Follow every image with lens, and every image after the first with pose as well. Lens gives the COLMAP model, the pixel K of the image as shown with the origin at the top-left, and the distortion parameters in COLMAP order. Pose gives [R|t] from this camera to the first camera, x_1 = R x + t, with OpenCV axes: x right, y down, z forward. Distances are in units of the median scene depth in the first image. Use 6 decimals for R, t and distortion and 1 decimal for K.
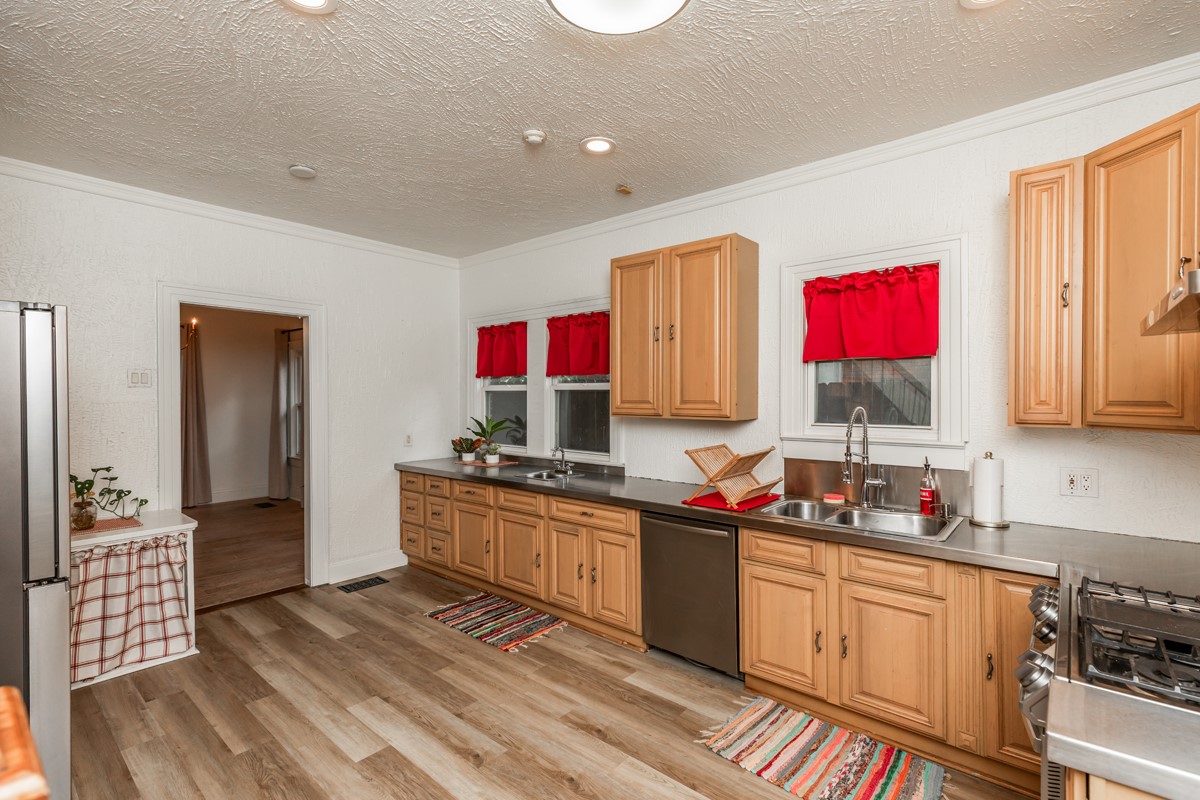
lens RADIAL K [[556.9, 0, 594.4], [0, 556.9, 402.4], [0, 0, 1]] dist [0.009680, 0.000735]
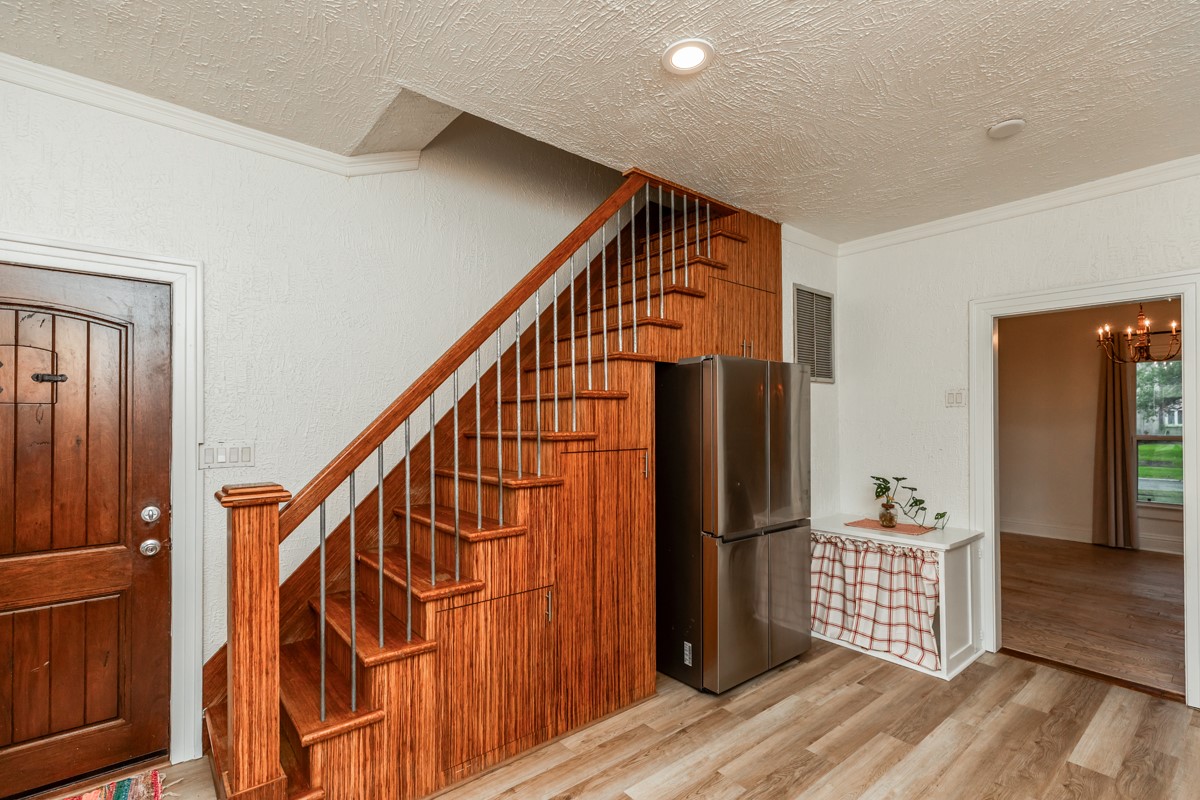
lens RADIAL K [[556.9, 0, 596.1], [0, 556.9, 411.1], [0, 0, 1]] dist [0.009680, 0.000735]
pose [[-0.159193, -0.010233, -0.987194, 0.363352], [-0.010557, 0.999907, -0.008663, -0.003684], [0.987191, 0.009043, -0.159286, 0.569799]]
